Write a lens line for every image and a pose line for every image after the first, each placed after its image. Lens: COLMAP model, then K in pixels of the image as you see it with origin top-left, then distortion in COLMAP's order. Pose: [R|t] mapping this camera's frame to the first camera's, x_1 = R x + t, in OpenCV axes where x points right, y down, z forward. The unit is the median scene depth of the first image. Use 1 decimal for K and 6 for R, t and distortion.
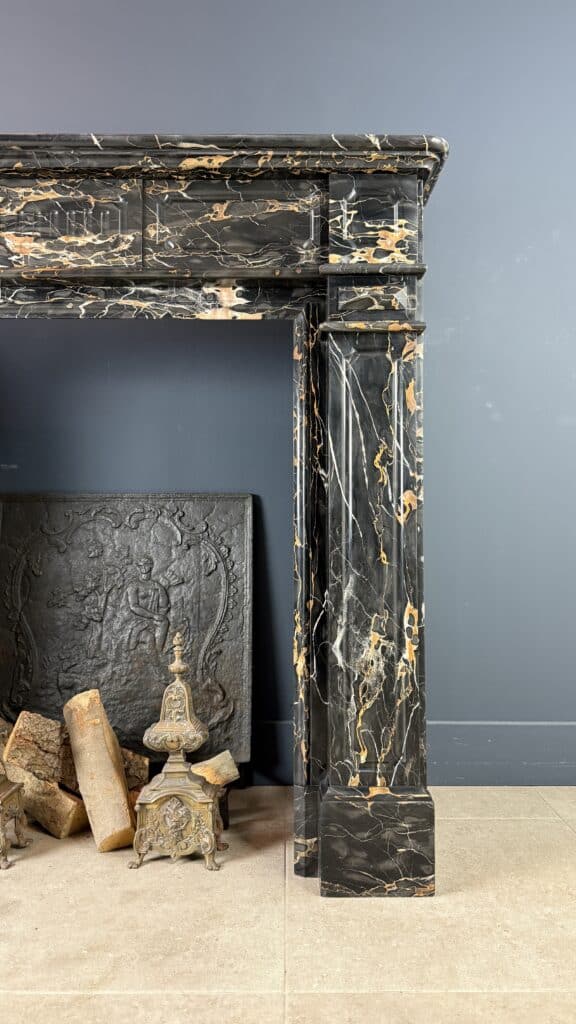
lens RADIAL K [[725.3, 0, 289.5], [0, 725.3, 512.6], [0, 0, 1]] dist [0.142203, -0.298869]
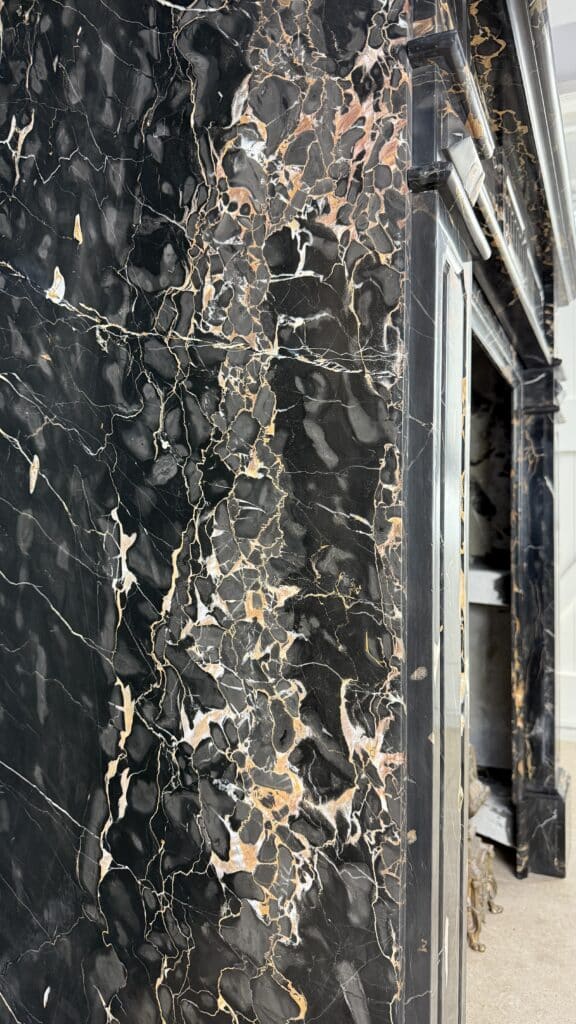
lens RADIAL K [[735.0, 0, 290.3], [0, 735.0, 513.4], [0, 0, 1]] dist [0.072404, -0.129652]
pose [[0.407925, 0.036579, 0.912283, -1.213736], [-0.036624, 0.999048, -0.023682, -0.035670], [-0.912281, -0.023751, 0.408876, 0.878386]]
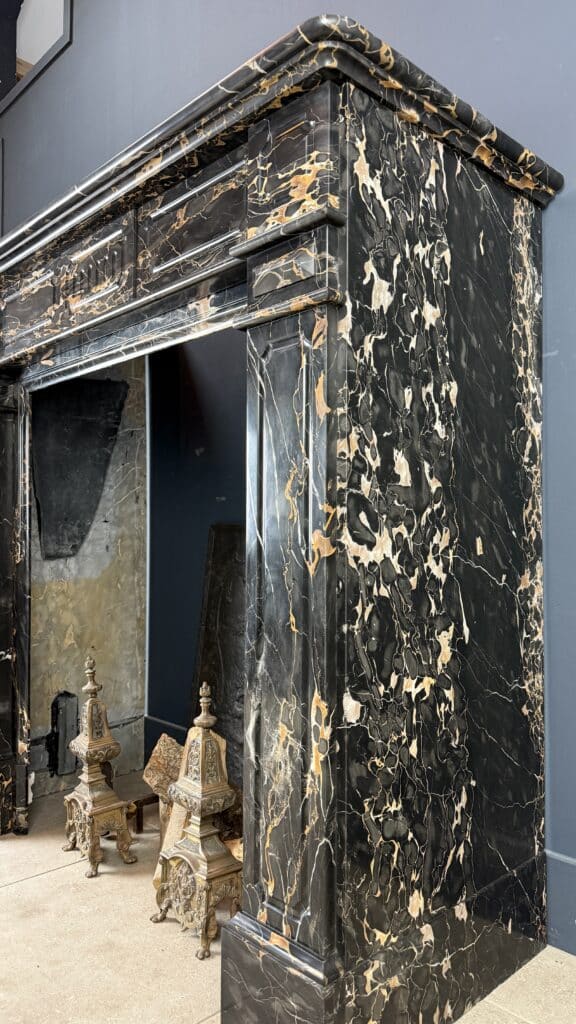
lens RADIAL K [[725.7, 0, 311.0], [0, 725.7, 512.3], [0, 0, 1]] dist [0.085007, -0.161928]
pose [[0.696375, -0.019476, -0.717414, 0.648293], [0.016587, 0.999801, -0.011041, -0.039387], [0.717487, -0.004211, 0.696560, 0.495258]]
